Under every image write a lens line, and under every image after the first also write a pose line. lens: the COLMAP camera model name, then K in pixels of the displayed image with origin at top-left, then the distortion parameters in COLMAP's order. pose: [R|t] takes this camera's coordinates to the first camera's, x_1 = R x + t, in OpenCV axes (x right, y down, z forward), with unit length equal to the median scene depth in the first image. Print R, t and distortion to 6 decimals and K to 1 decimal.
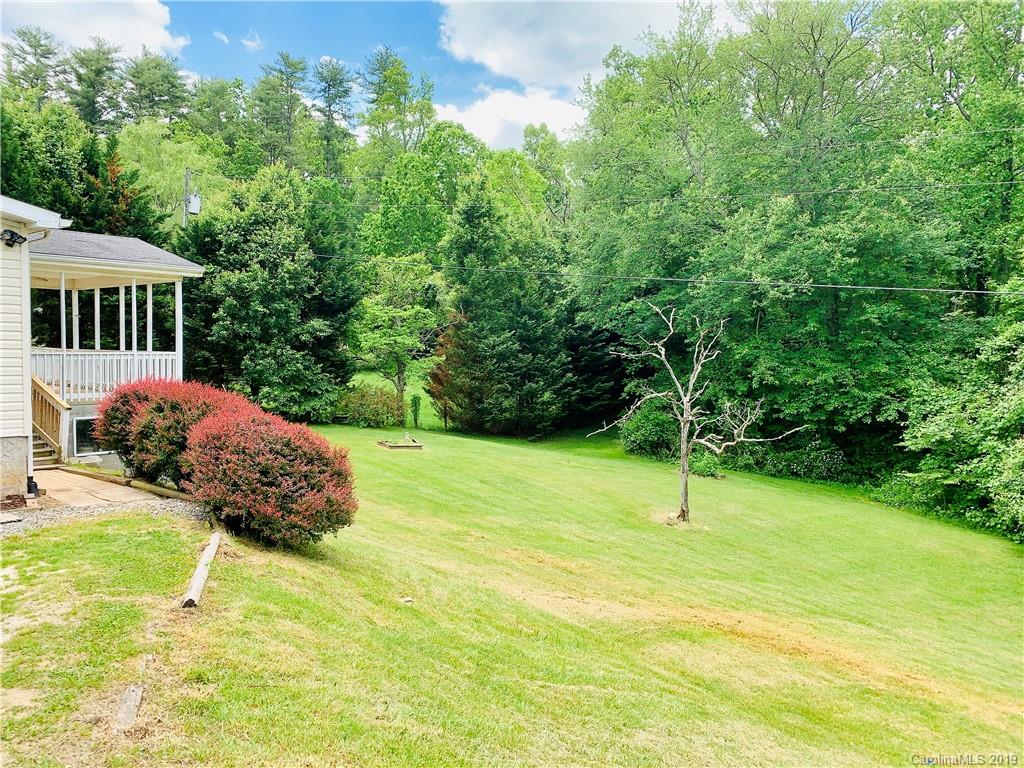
lens RADIAL K [[772.2, 0, 509.3], [0, 772.2, 387.4], [0, 0, 1]] dist [0.039322, -0.050491]
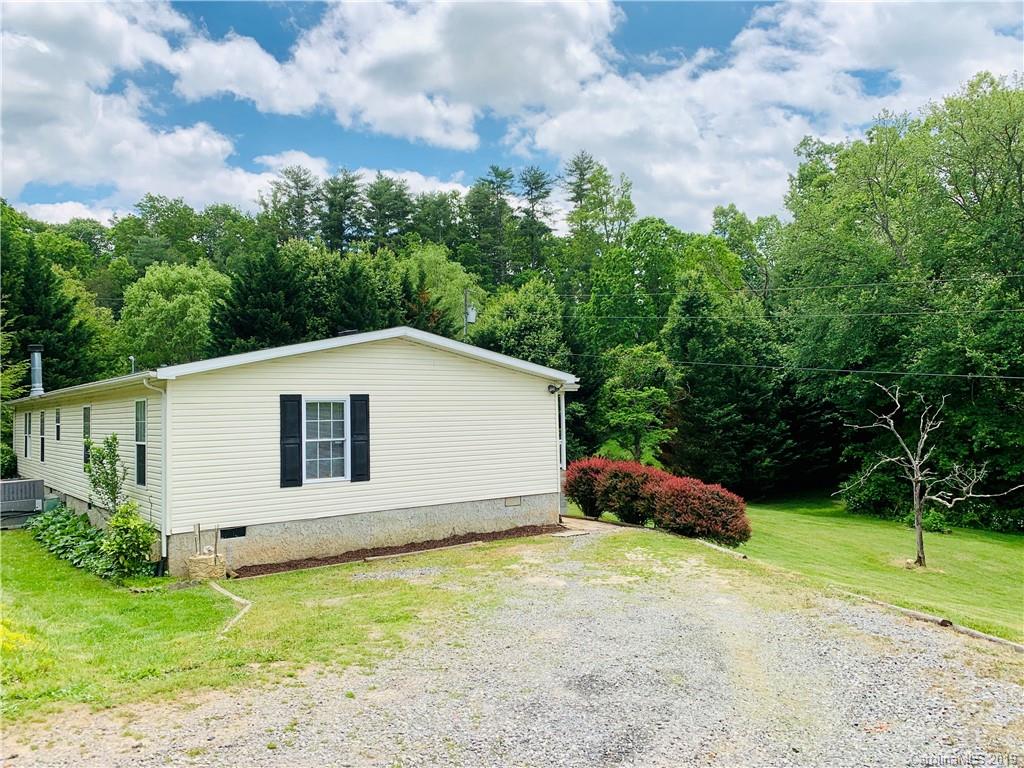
lens RADIAL K [[772.2, 0, 515.3], [0, 772.2, 387.1], [0, 0, 1]] dist [0.039322, -0.050491]
pose [[0.976238, -0.043013, -0.212390, -0.073187], [0.024869, 0.995865, -0.087375, -0.007099], [0.215270, 0.080017, 0.973271, -0.197851]]
